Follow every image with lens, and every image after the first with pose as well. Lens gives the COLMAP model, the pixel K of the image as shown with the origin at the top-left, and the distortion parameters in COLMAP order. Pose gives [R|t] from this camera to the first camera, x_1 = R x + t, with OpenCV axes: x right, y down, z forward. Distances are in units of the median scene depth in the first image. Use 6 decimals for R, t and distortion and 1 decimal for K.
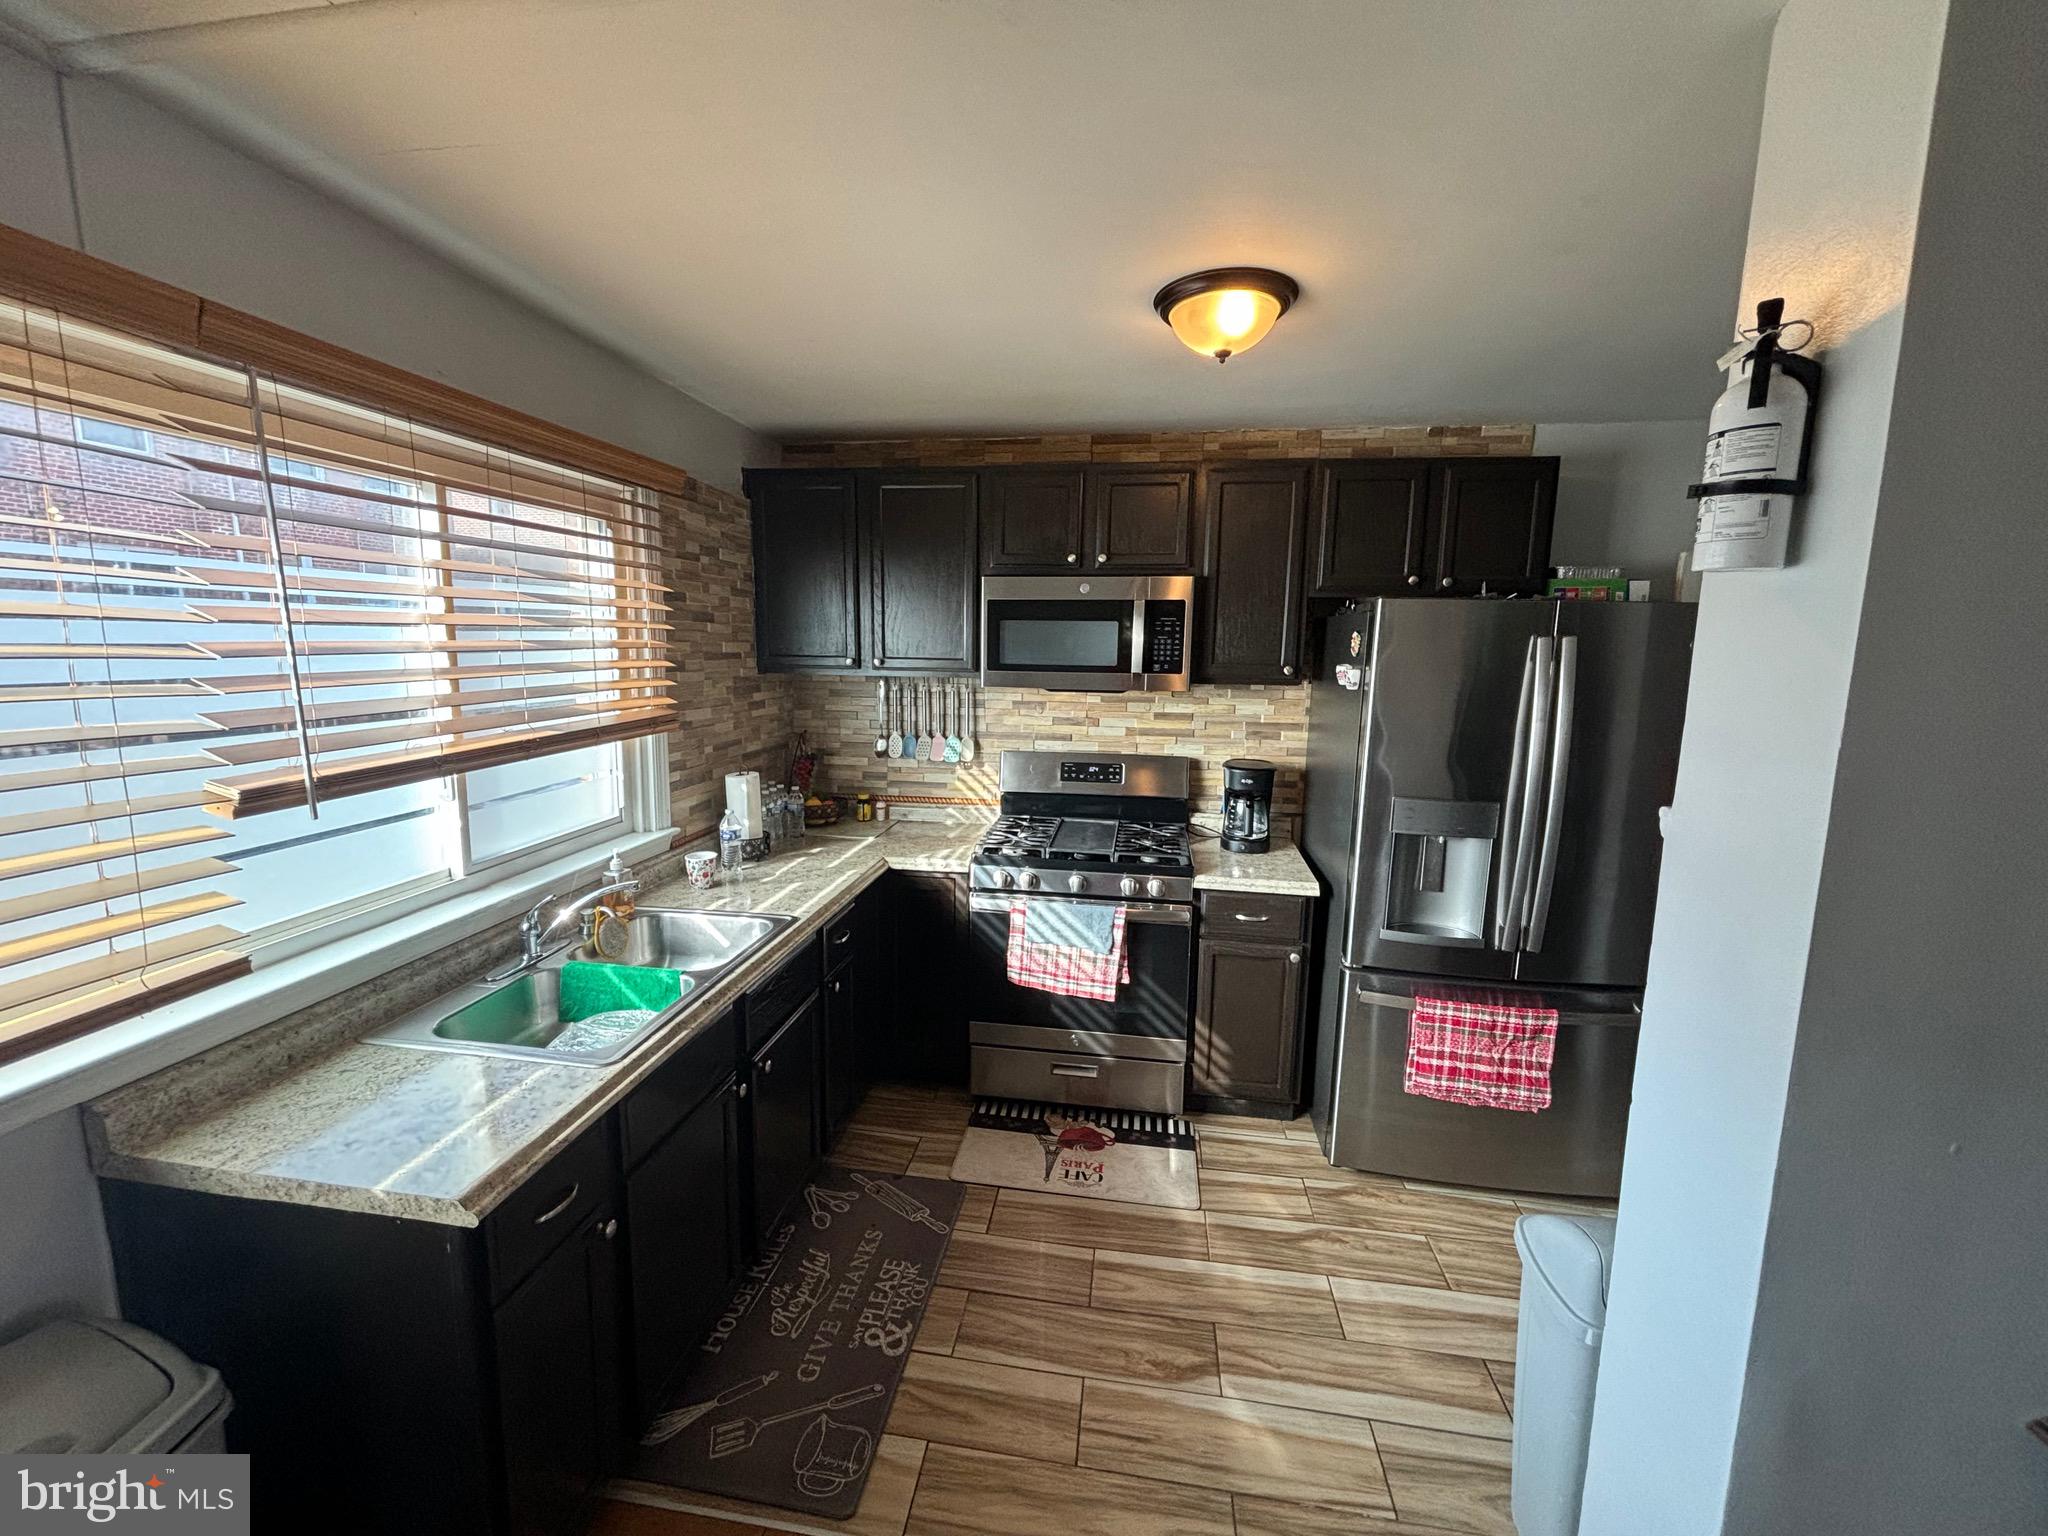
lens RADIAL K [[836.1, 0, 1017.5], [0, 836.1, 757.8], [0, 0, 1]] dist [0.008539, 0.000103]
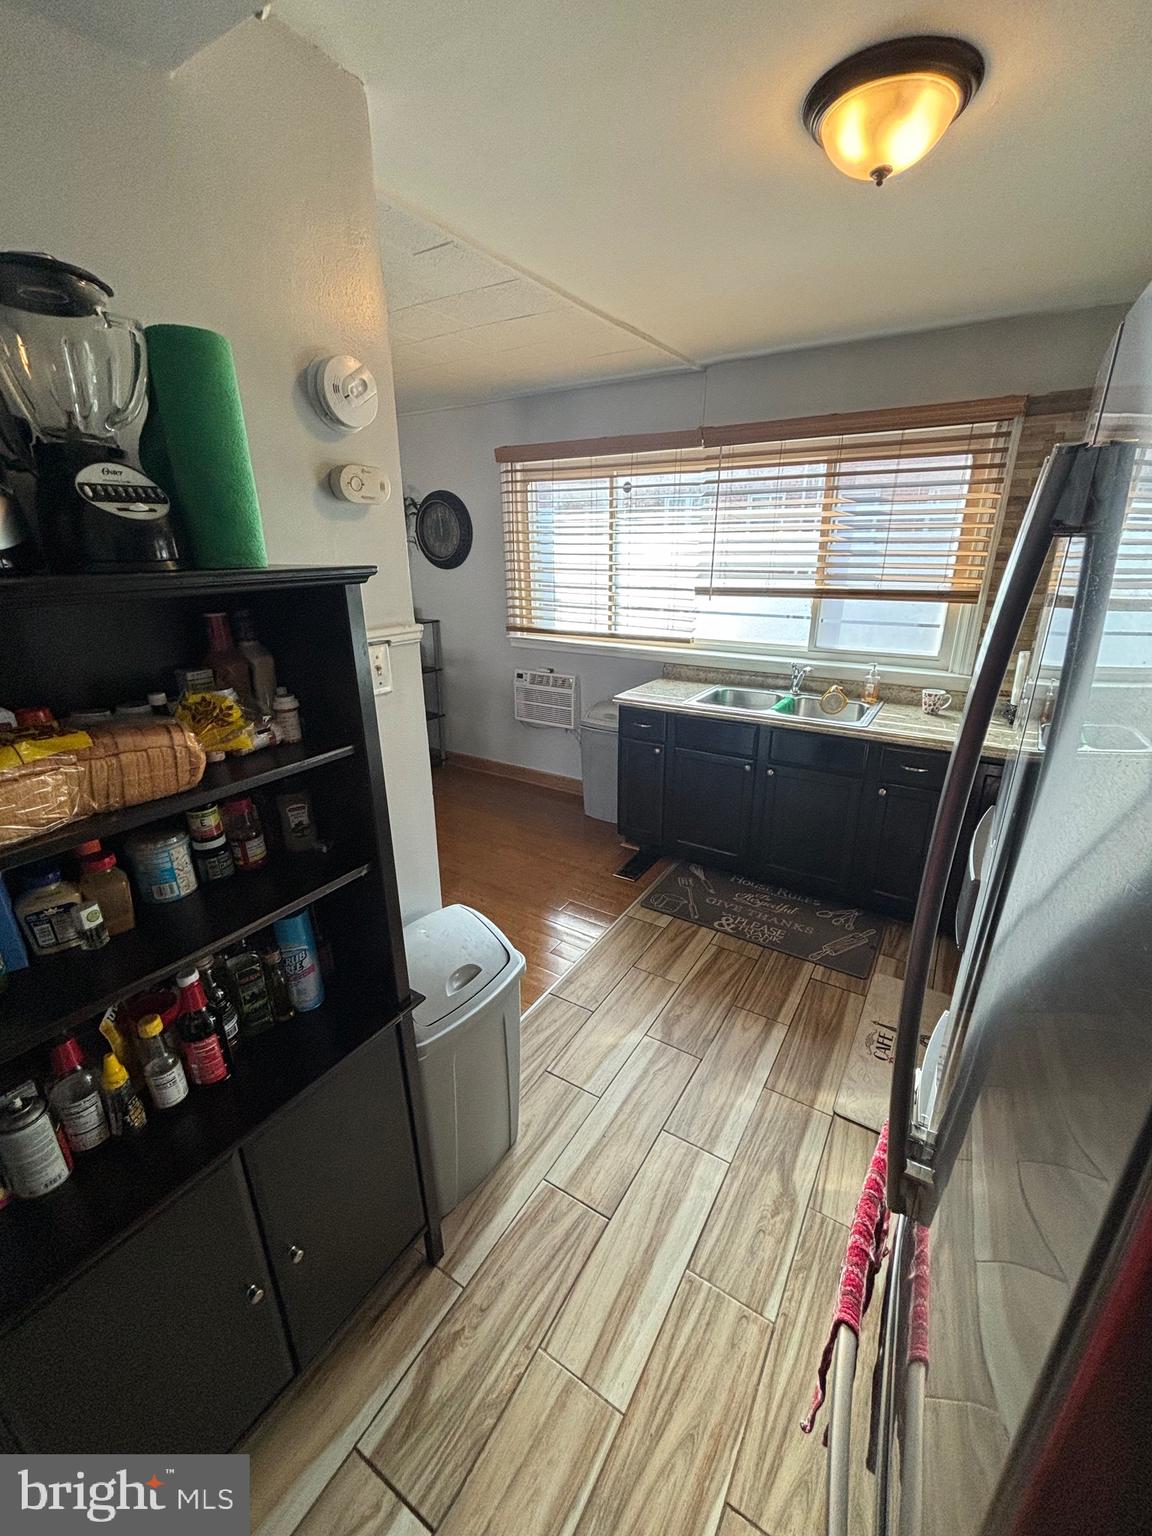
lens RADIAL K [[627.1, 0, 578.9], [0, 627.1, 758.2], [0, 0, 1]] dist [0.008539, 0.000103]
pose [[-0.397047, 0.293925, -0.869461, 0.798513], [-0.120510, 0.922436, 0.366865, -0.094894], [0.909852, 0.250441, -0.330830, 0.784495]]
